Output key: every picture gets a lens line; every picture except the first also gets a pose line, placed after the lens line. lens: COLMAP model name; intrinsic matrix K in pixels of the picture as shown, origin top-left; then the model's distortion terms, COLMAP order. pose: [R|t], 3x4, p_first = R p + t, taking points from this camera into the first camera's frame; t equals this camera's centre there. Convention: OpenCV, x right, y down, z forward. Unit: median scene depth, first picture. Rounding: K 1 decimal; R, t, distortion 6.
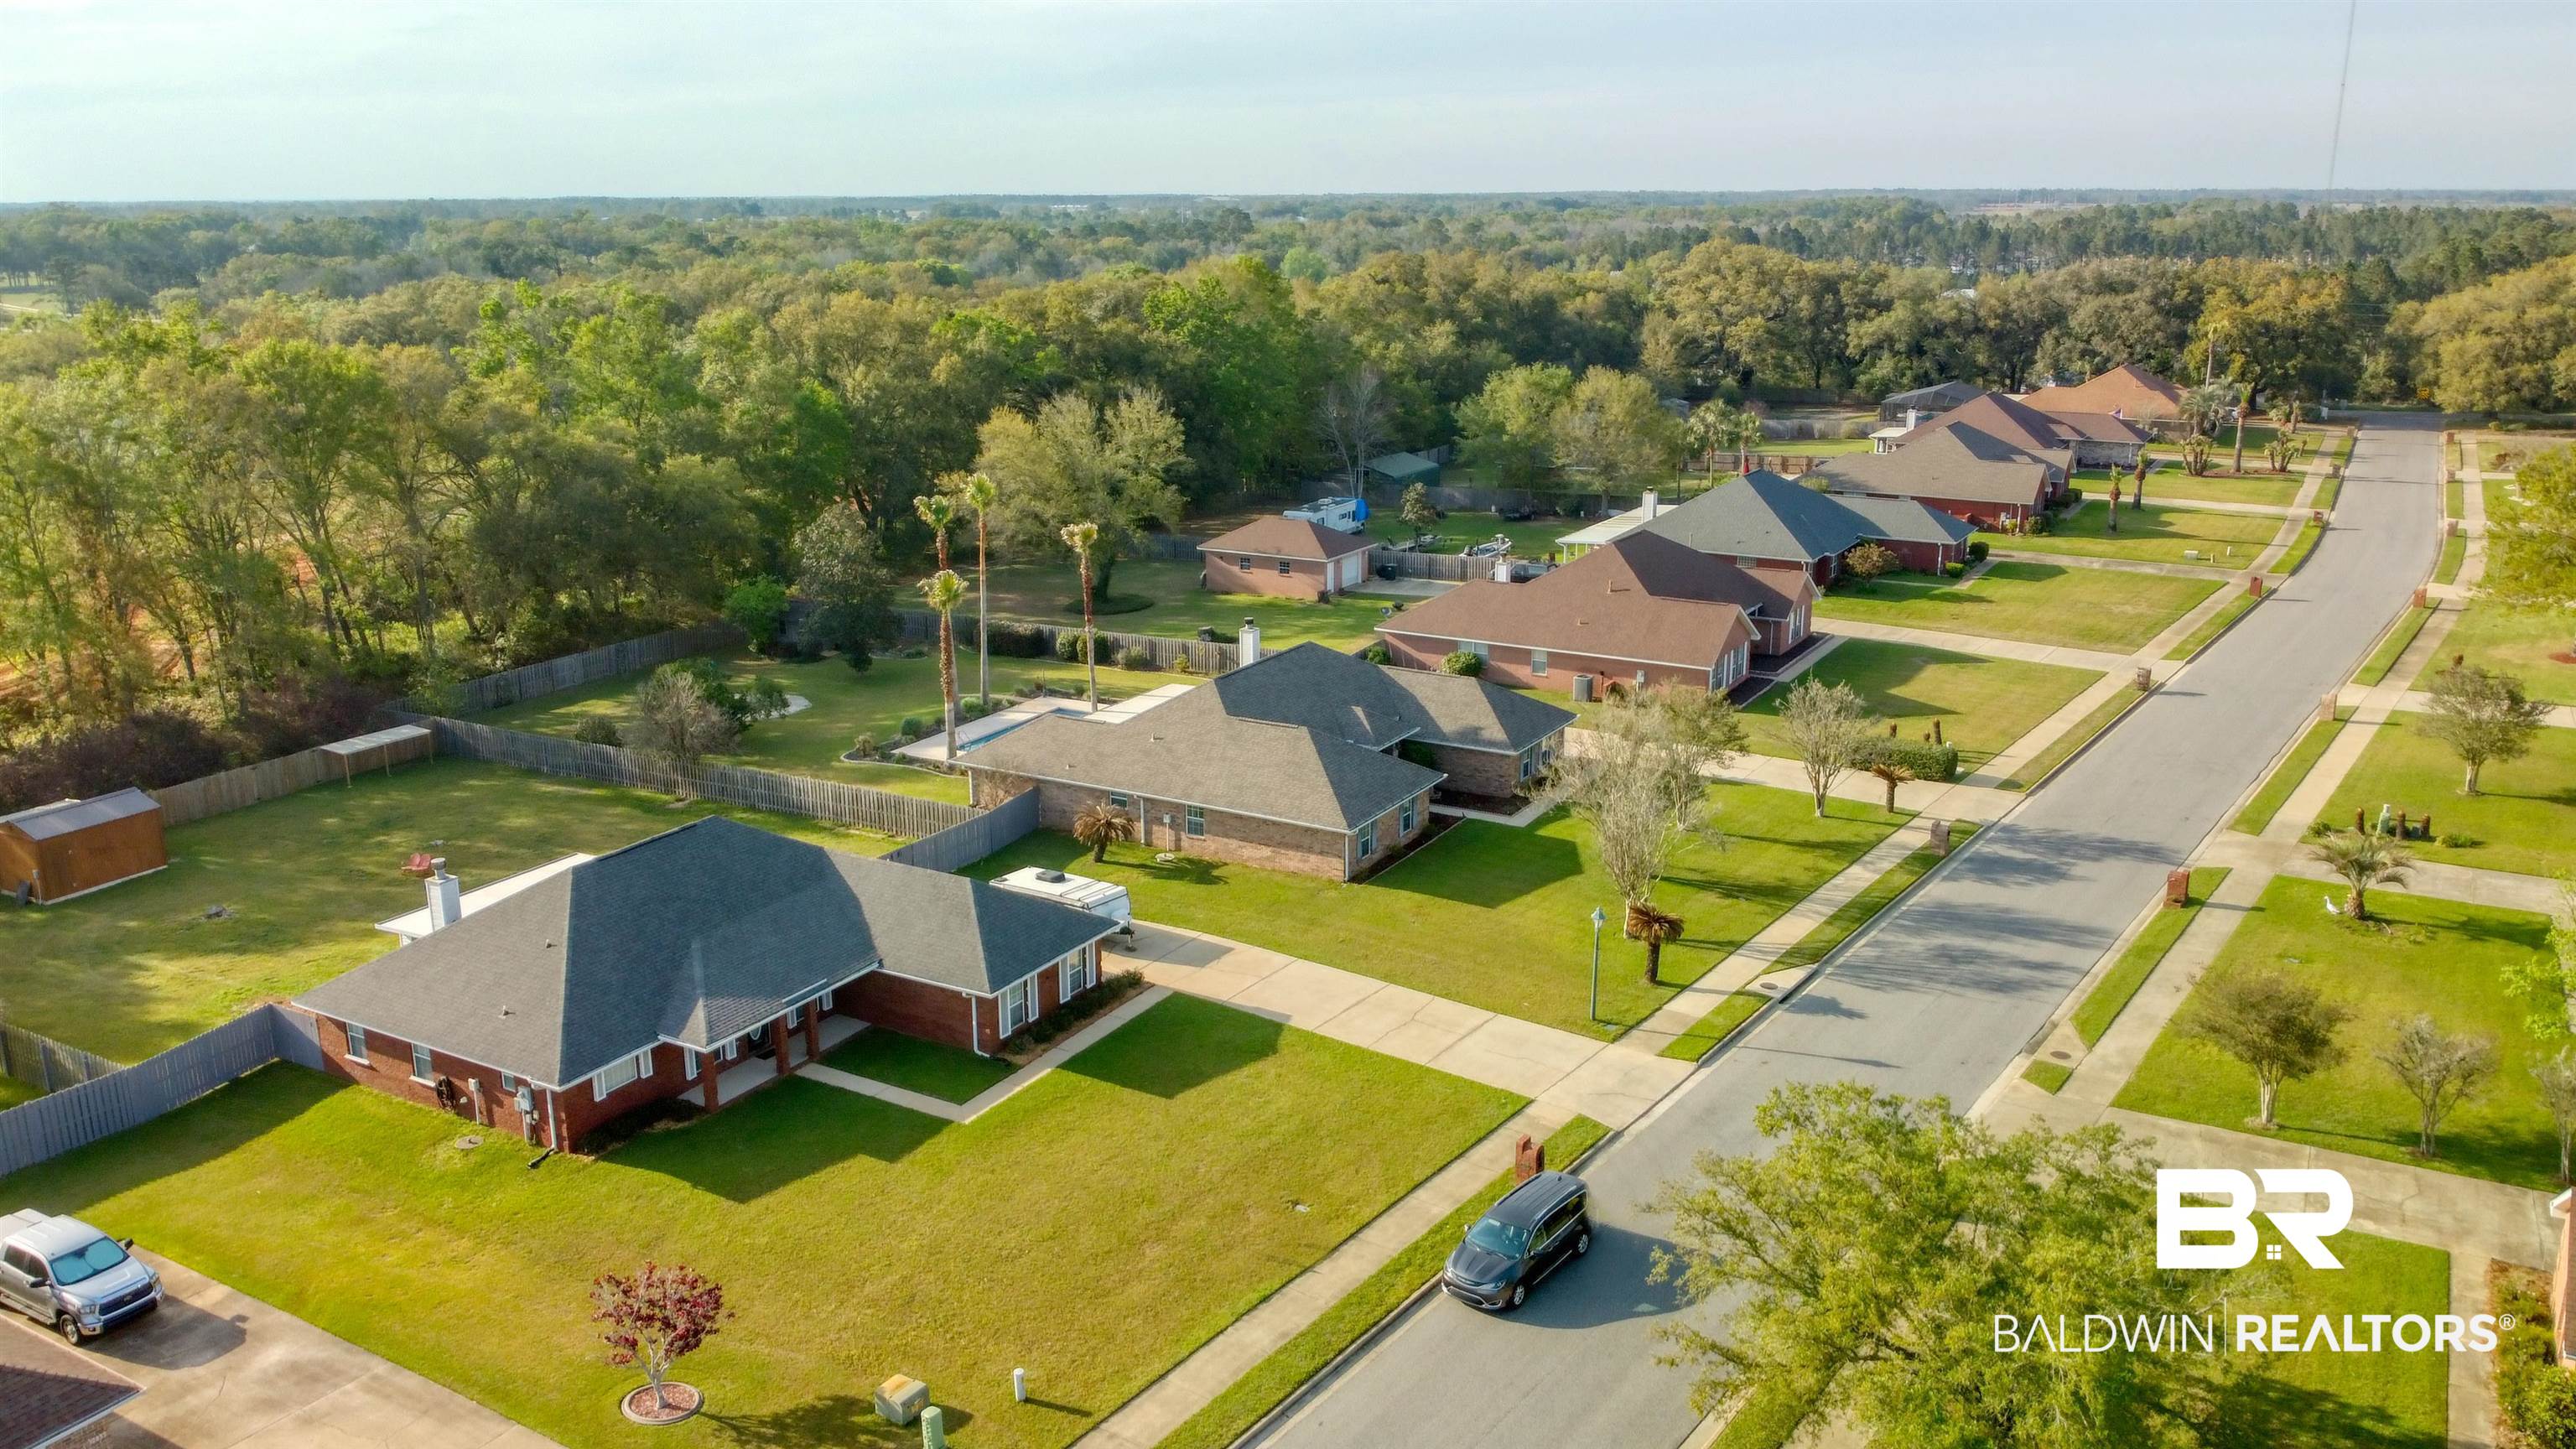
lens RADIAL K [[1937.9, 0, 1288.0], [0, 1937.9, 724.5], [0, 0, 1]] dist [-0.012966, -0.001763]
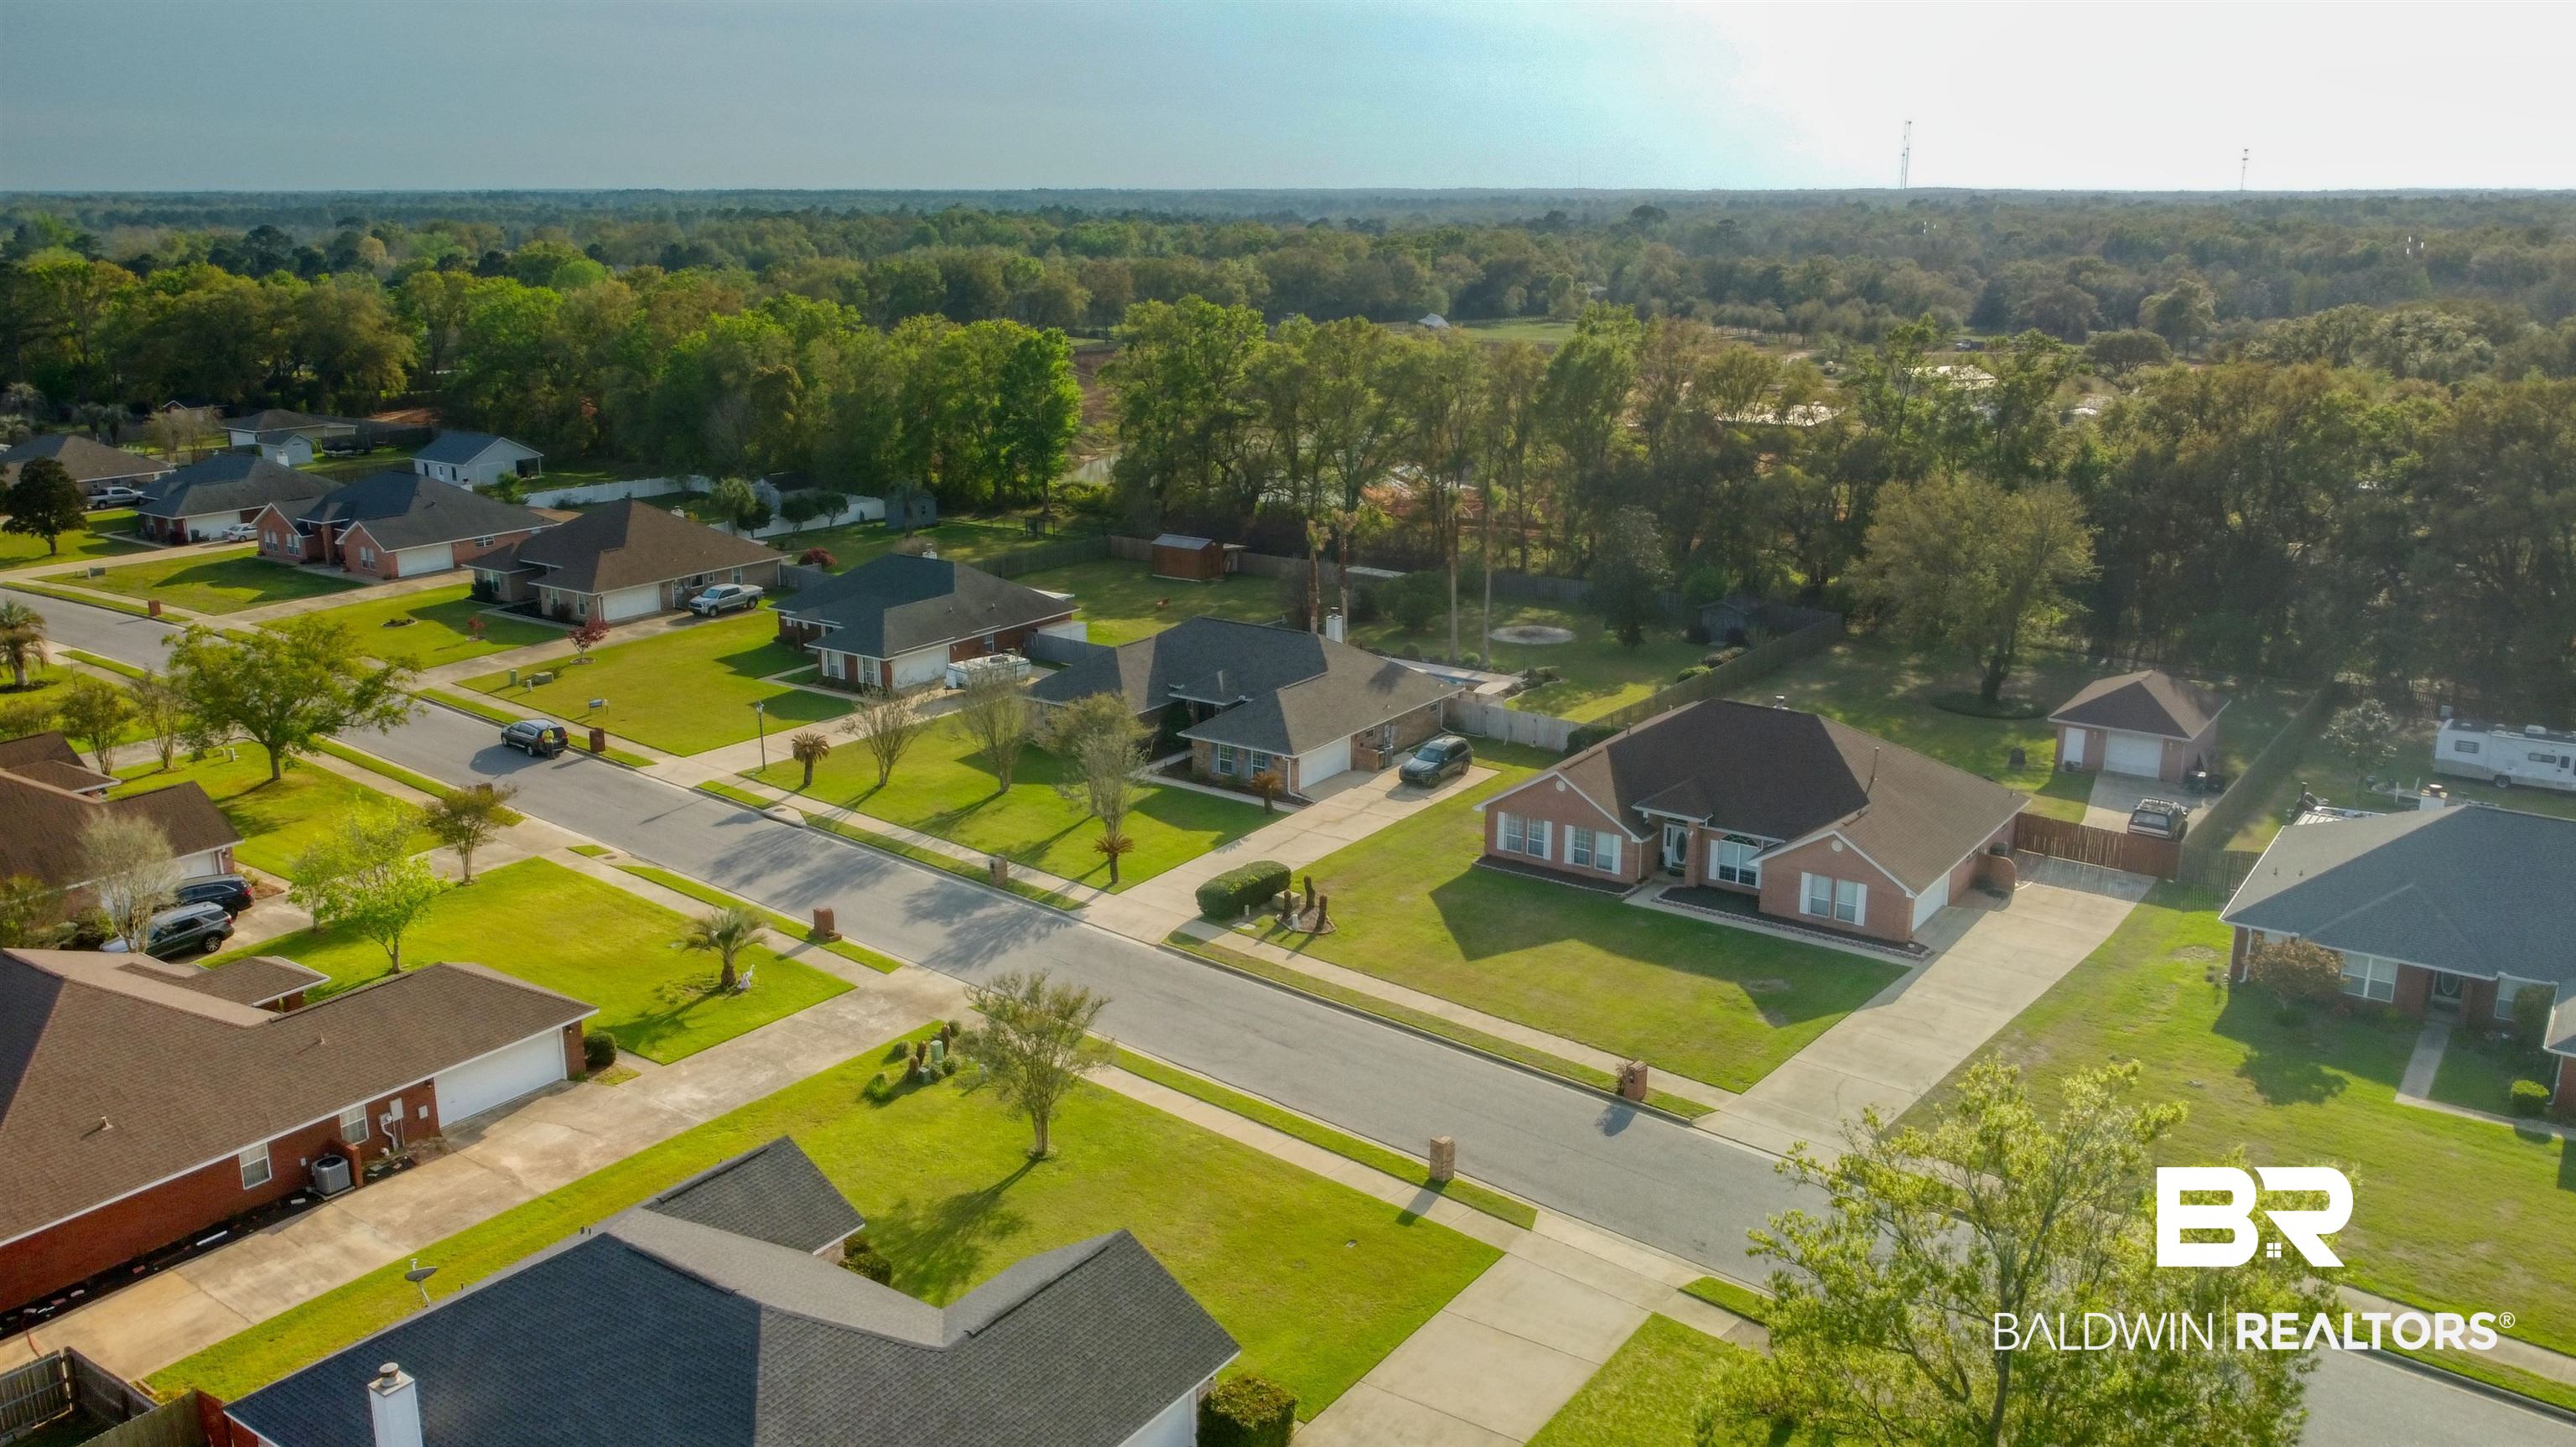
lens RADIAL K [[2047.0, 0, 1288.0], [0, 2047.0, 723.5], [0, 0, 1]] dist [-0.003521, -0.003047]
pose [[-0.085615, 0.260060, -0.961789, 1.411283], [-0.264430, 0.924783, 0.273592, -0.378010], [0.960597, 0.277750, -0.010407, 1.139125]]
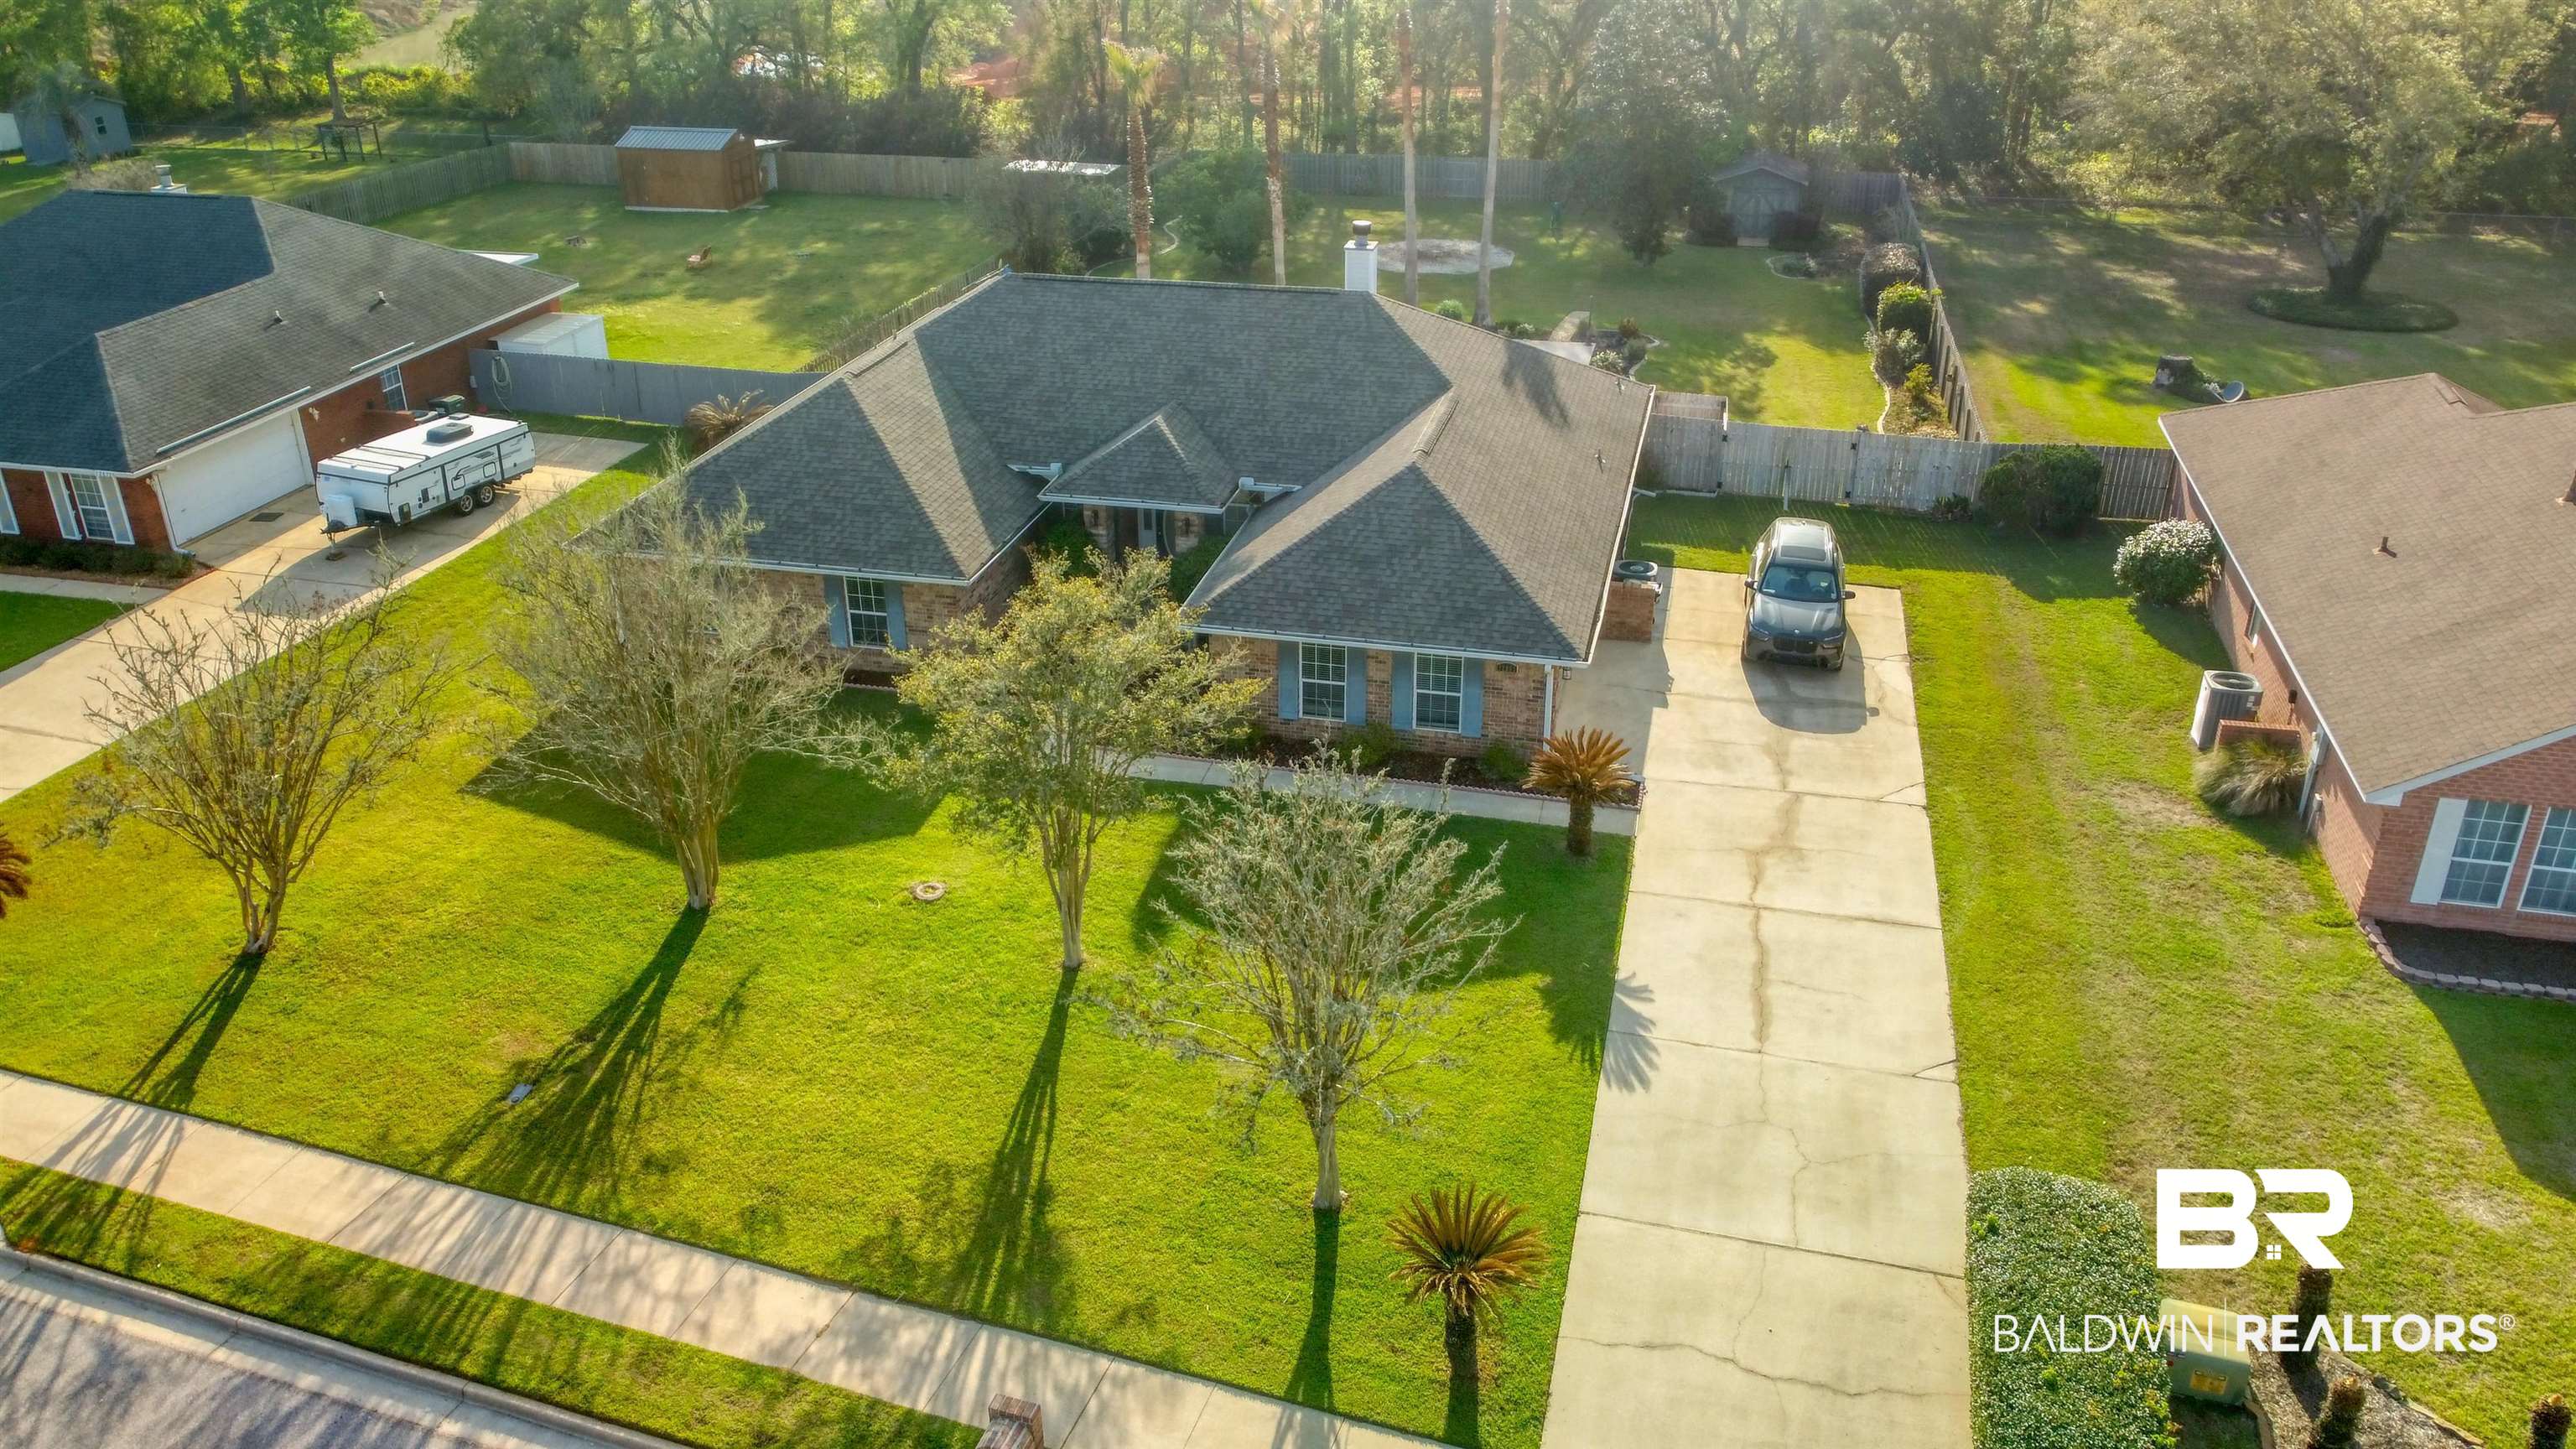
lens RADIAL K [[1976.0, 0, 1288.0], [0, 1976.0, 724.5], [0, 0, 1]] dist [-0.003784, -0.000506]
pose [[0.285554, 0.417270, -0.862754, 0.525903], [-0.248790, 0.901650, 0.353737, -0.128477], [0.925506, 0.113634, 0.361283, 0.922822]]
